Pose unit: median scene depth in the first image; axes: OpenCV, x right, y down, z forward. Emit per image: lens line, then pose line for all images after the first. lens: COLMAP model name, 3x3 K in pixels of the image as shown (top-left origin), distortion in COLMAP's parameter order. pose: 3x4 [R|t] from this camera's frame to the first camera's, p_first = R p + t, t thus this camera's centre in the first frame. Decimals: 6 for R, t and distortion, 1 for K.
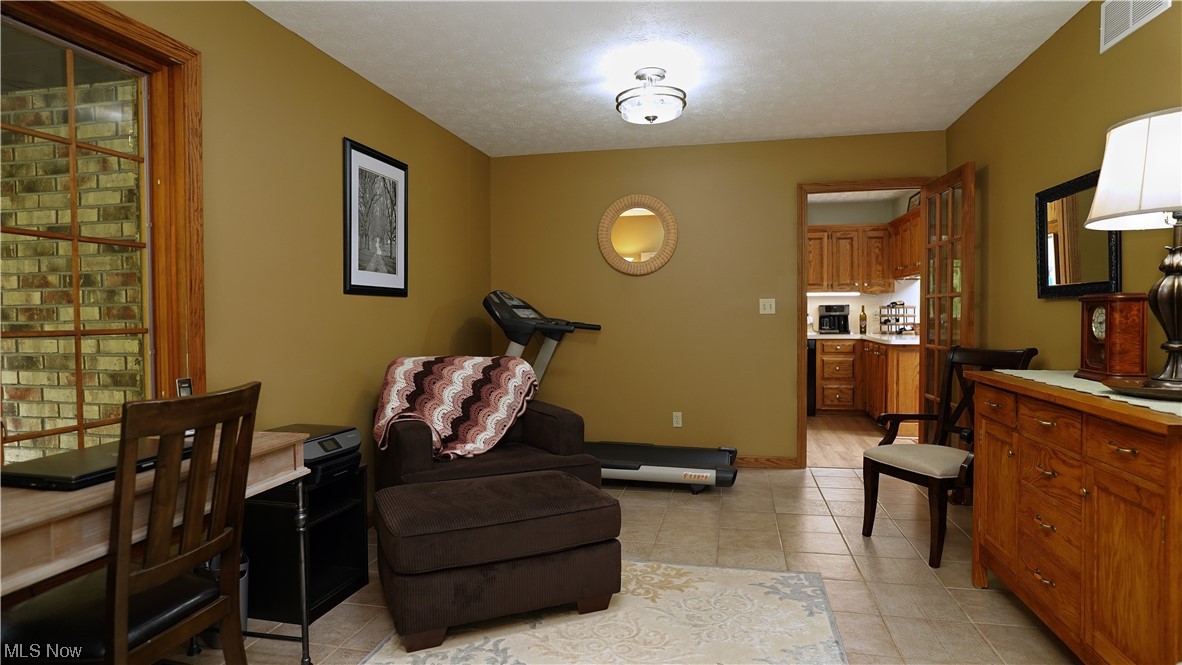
lens RADIAL K [[652.8, 0, 591.0], [0, 652.8, 332.5], [0, 0, 1]] dist [-0.031648, 0.002440]
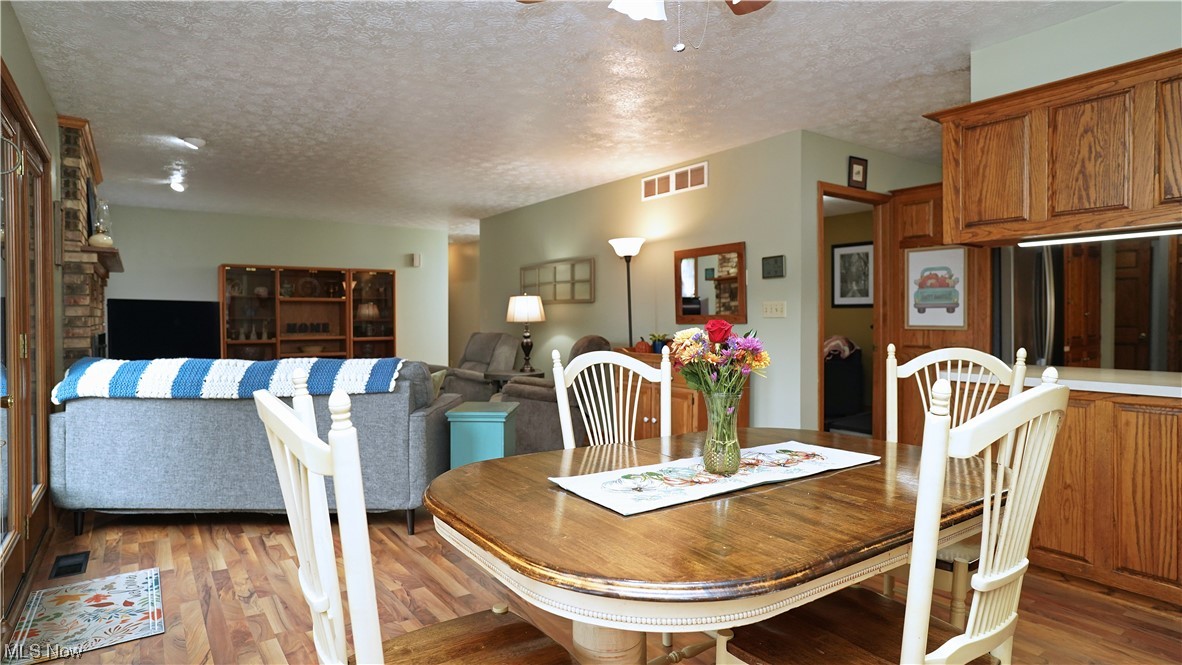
lens RADIAL K [[652.8, 0, 591.0], [0, 652.8, 332.5], [0, 0, 1]] dist [-0.031648, 0.002440]
pose [[-0.669798, 0.024605, -0.742135, 1.916981], [-0.015295, 0.998782, 0.046918, -0.063397], [0.742386, 0.042777, -0.668606, 1.825509]]
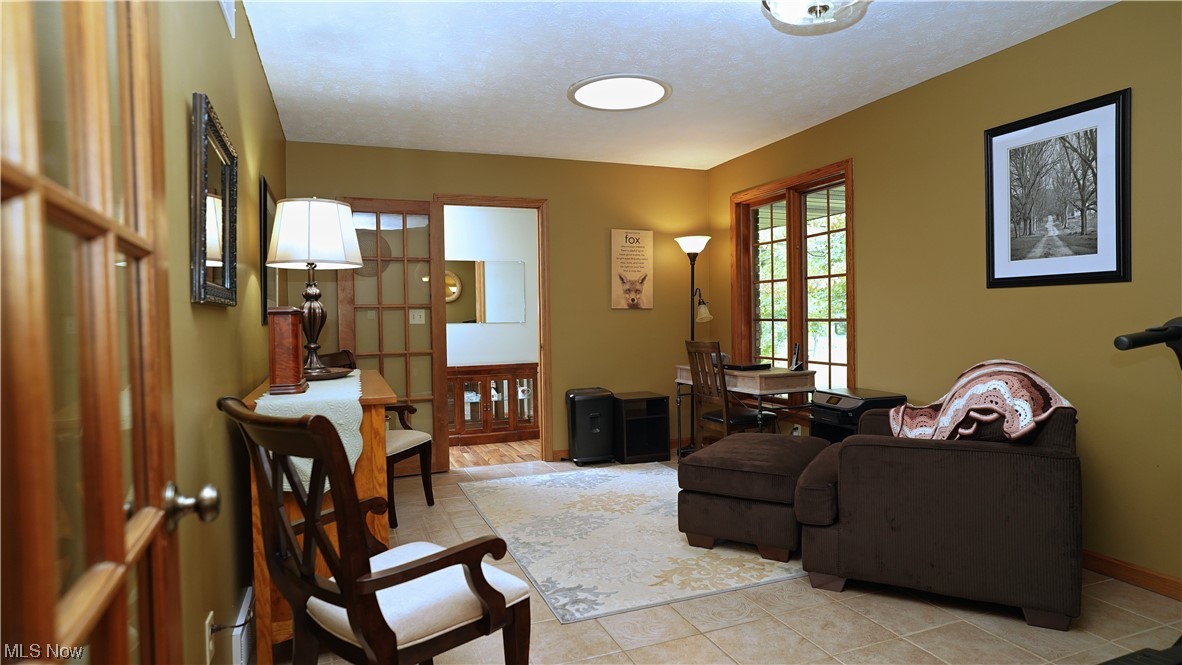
lens RADIAL K [[644.0, 0, 591.0], [0, 644.0, 332.5], [0, 0, 1]] dist [0.000048, 0.001622]
pose [[-0.828821, 0.038839, -0.558164, 0.624067], [0.008652, 0.998358, 0.056621, -0.048883], [0.559447, 0.042100, -0.827796, 1.364319]]
